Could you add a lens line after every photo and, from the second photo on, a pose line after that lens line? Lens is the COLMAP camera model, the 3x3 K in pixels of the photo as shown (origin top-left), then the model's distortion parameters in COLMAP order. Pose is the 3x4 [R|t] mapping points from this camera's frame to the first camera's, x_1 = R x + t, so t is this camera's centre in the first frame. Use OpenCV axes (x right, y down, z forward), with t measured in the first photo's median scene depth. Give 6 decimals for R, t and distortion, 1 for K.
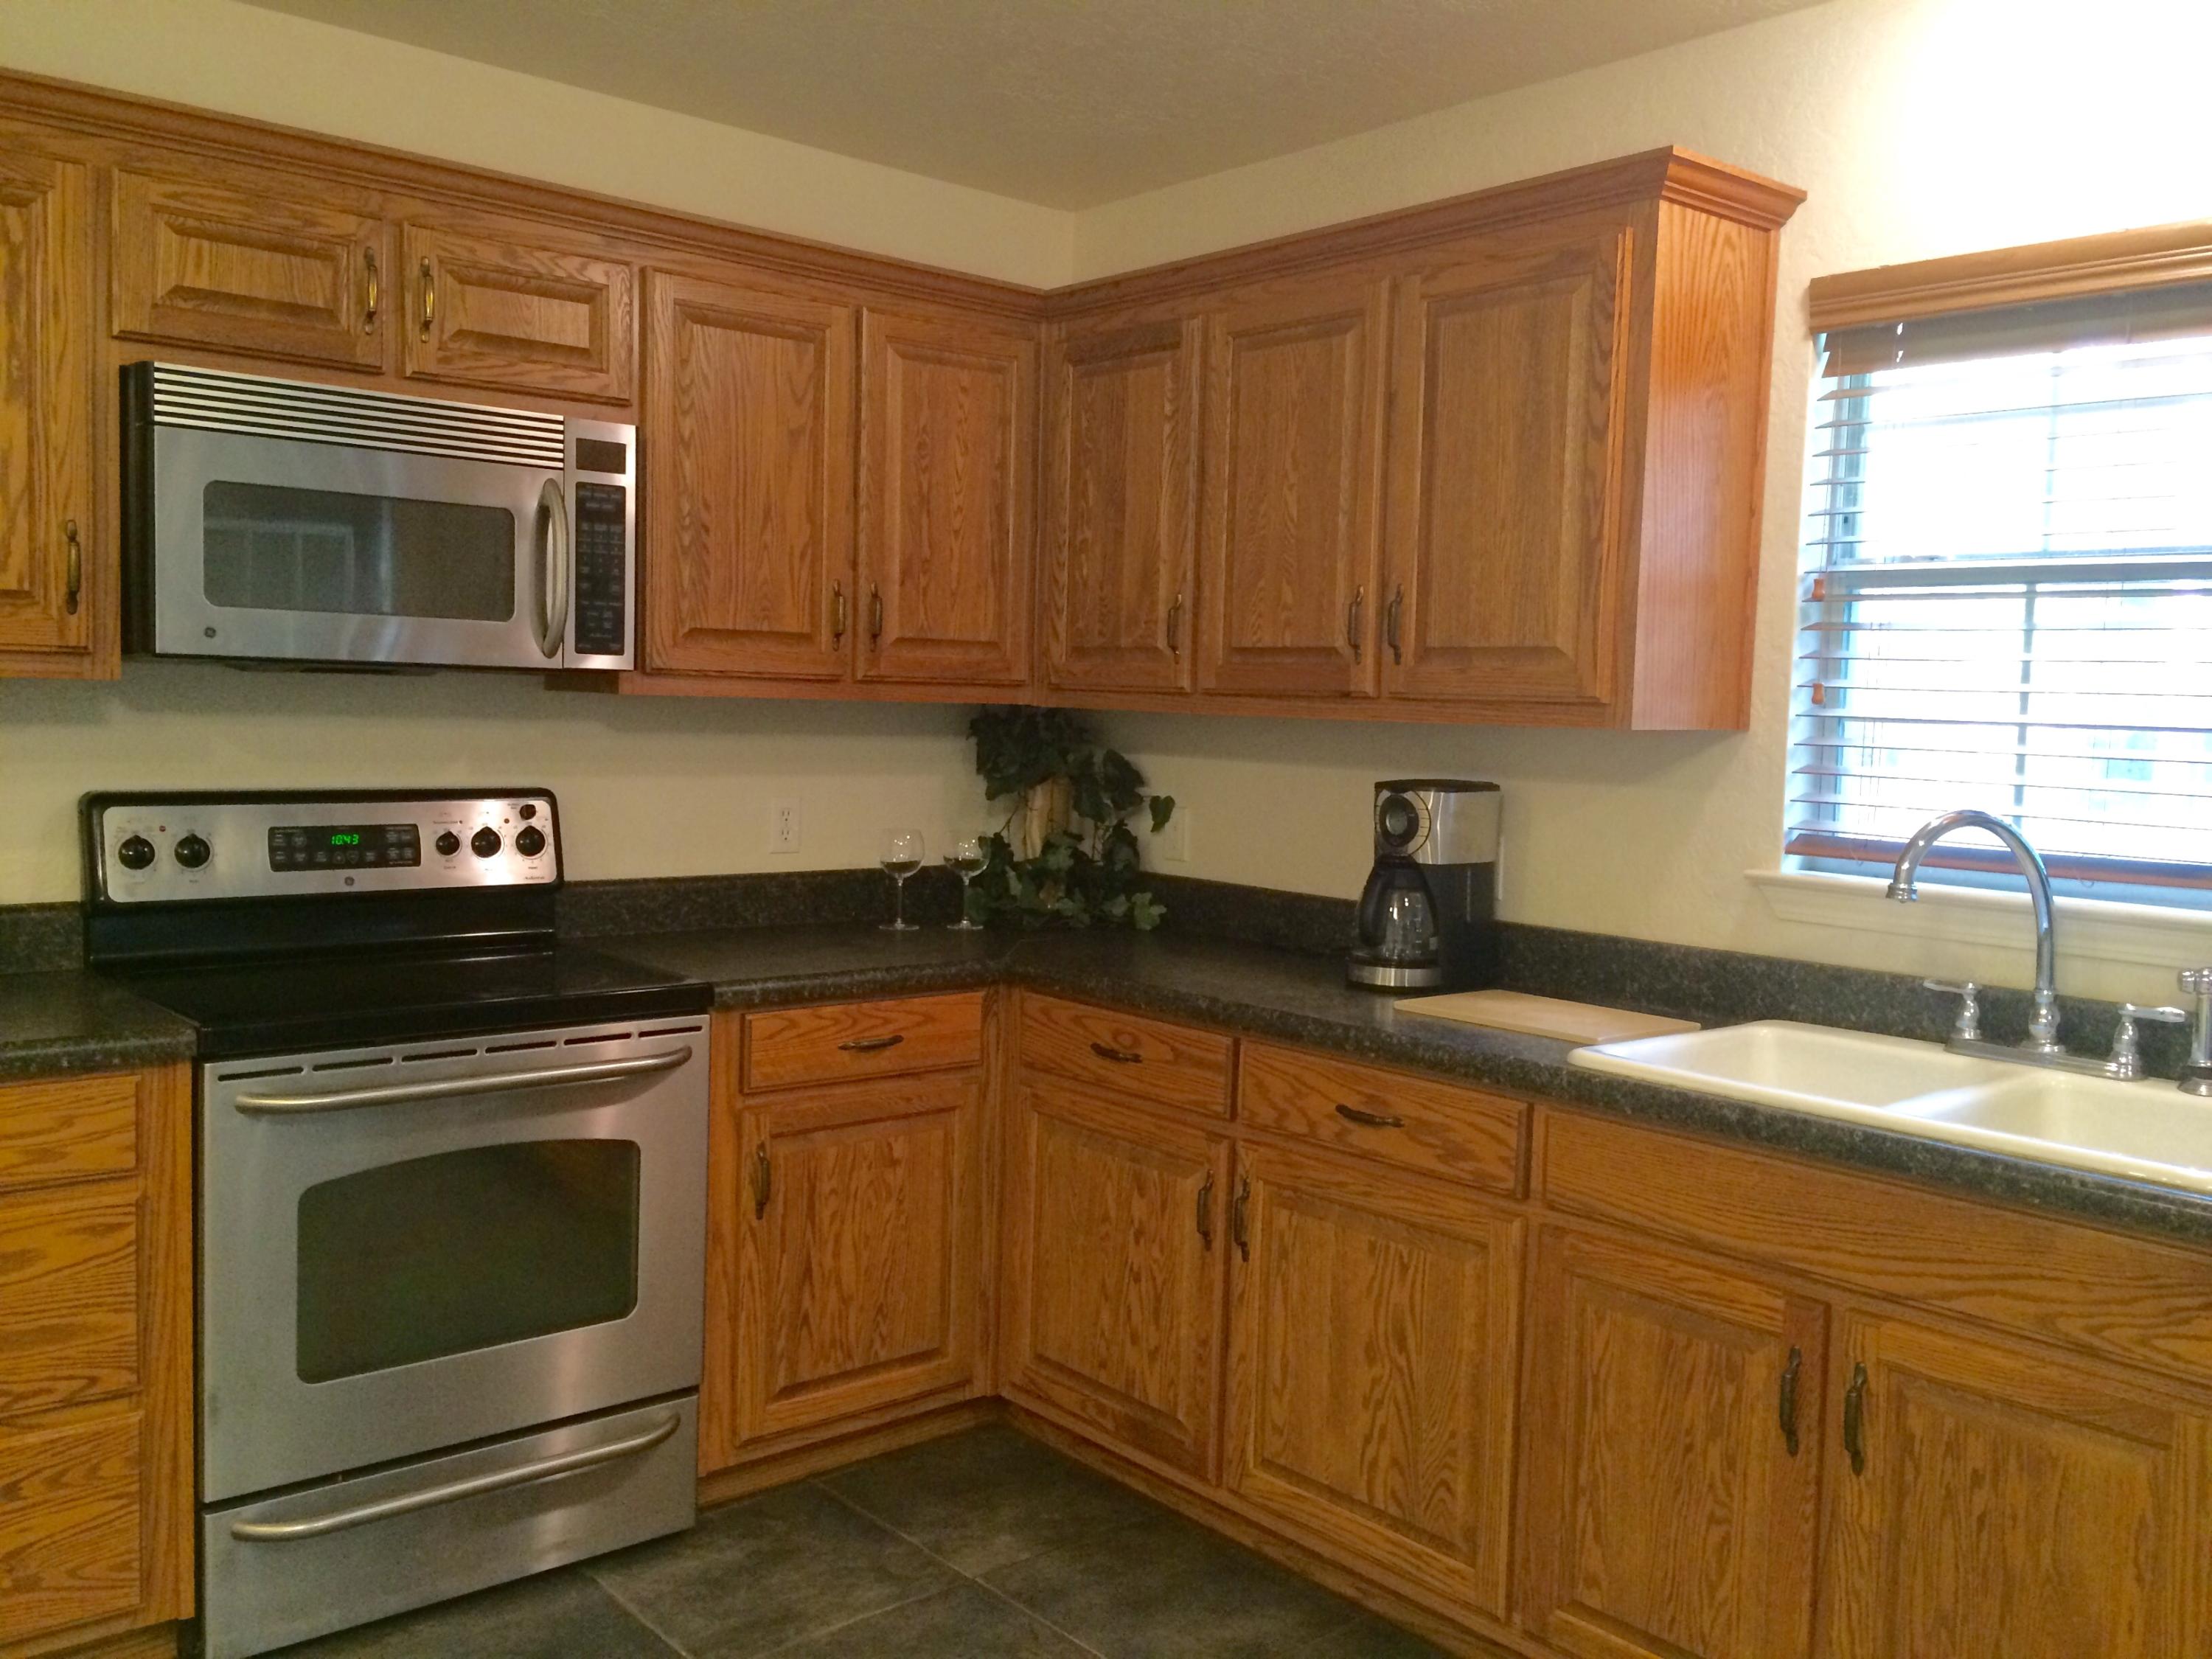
lens RADIAL K [[1877.4, 0, 1106.0], [0, 1877.4, 829.5], [0, 0, 1]] dist [0.074044, -0.105346]
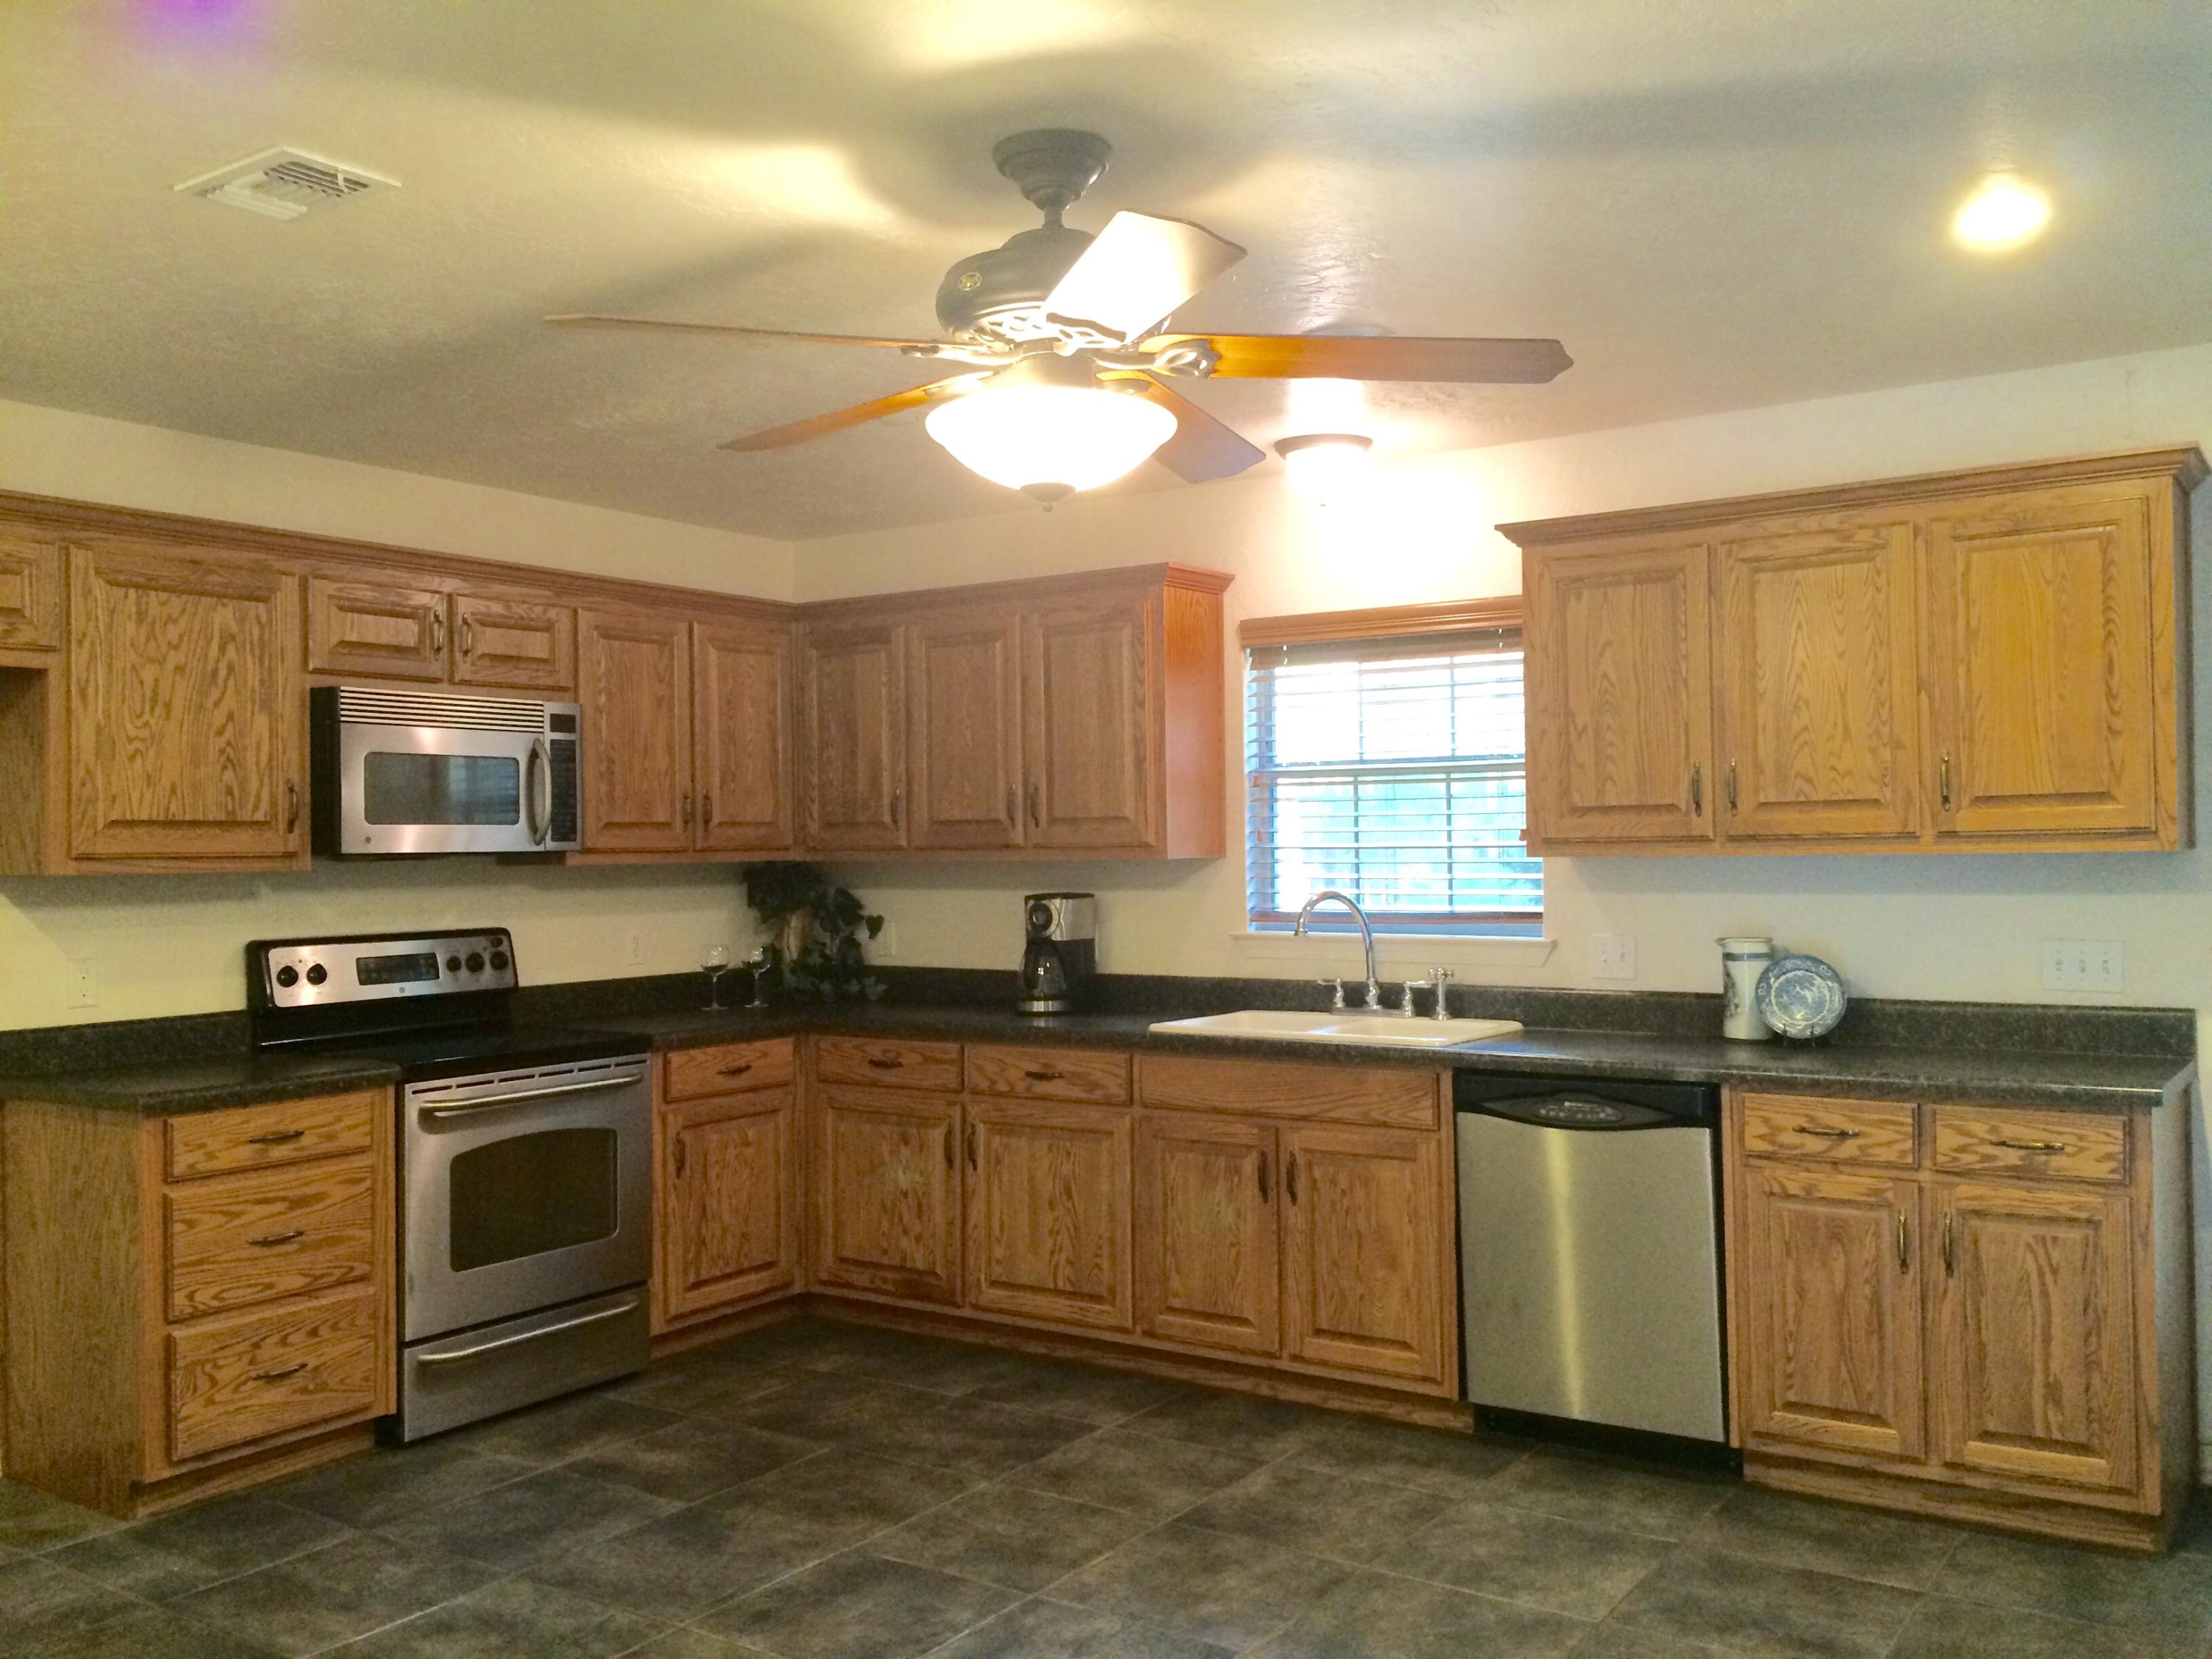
lens RADIAL K [[1872.9, 0, 1095.0], [0, 1872.9, 839.7], [0, 0, 1]] dist [0.073352, -0.096888]
pose [[0.967321, -0.041798, 0.250085, -0.238773], [0.059429, 0.996220, -0.063363, 0.038837], [-0.246491, 0.076155, 0.966148, -0.731054]]
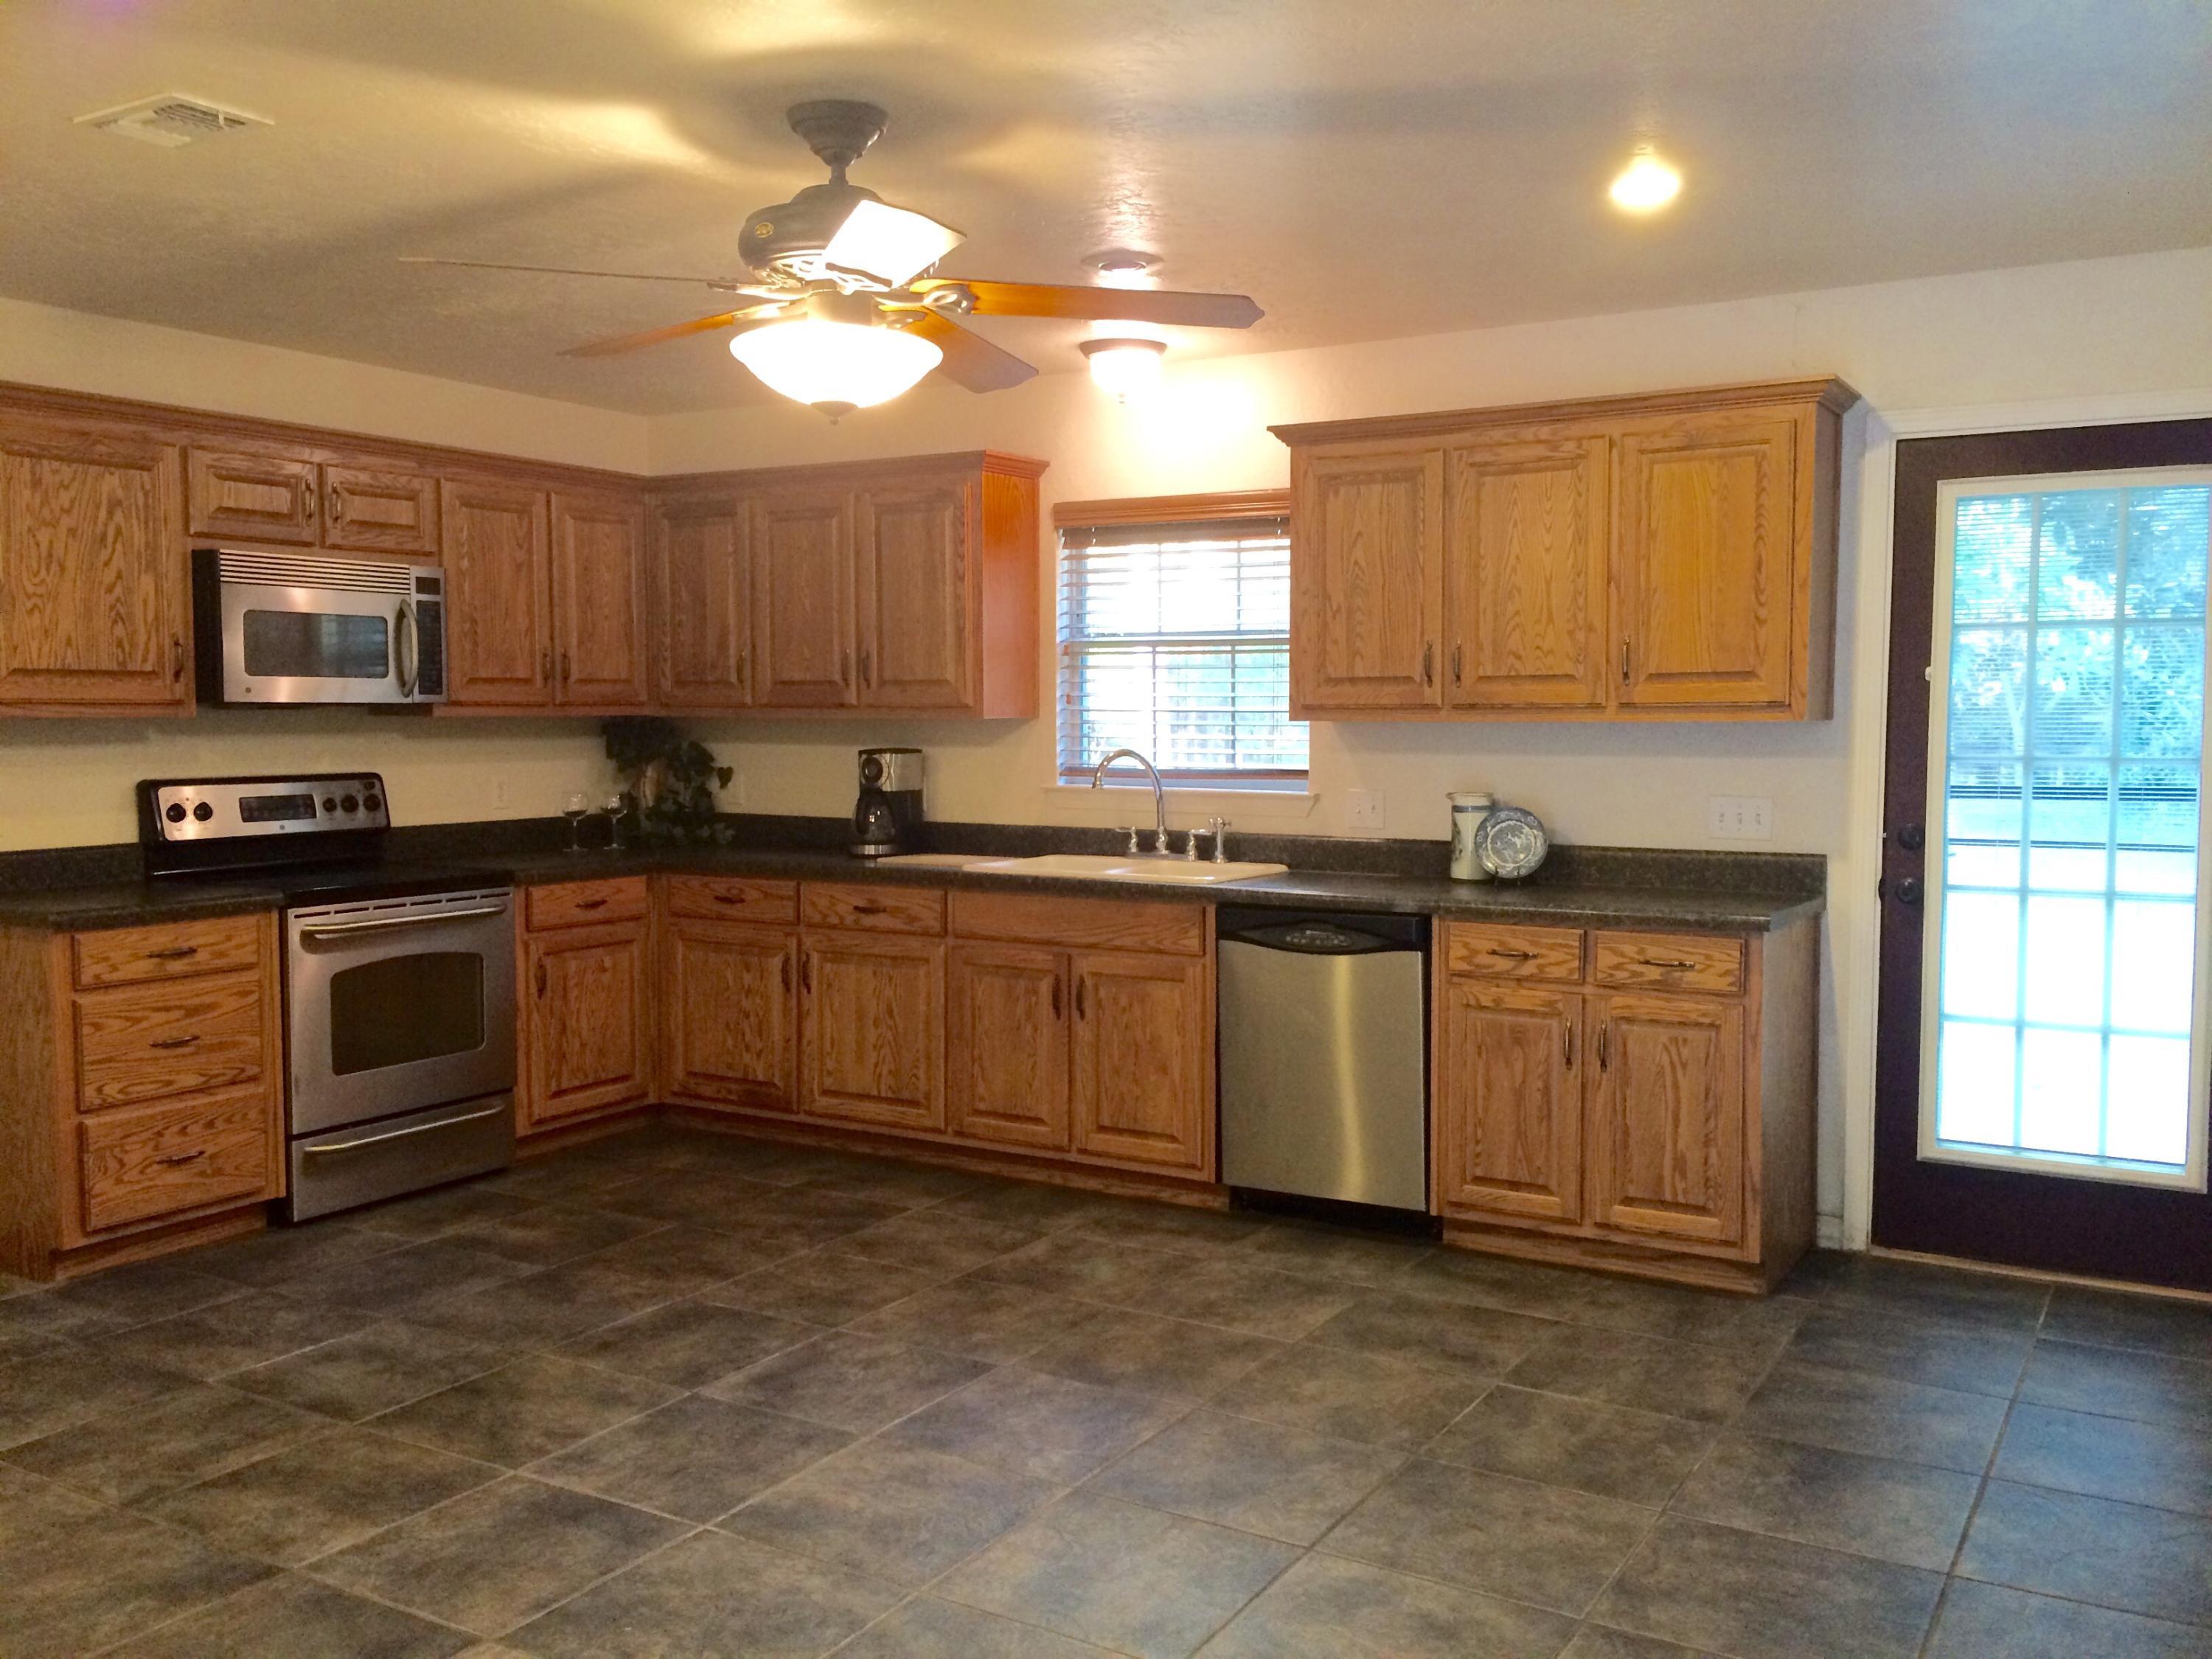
lens RADIAL K [[1872.9, 0, 1095.0], [0, 1872.9, 839.7], [0, 0, 1]] dist [0.073352, -0.096888]
pose [[0.951677, -0.050821, 0.302865, -0.224906], [0.049080, 0.998705, 0.013363, 0.055324], [-0.303152, 0.002147, 0.952940, -0.951551]]
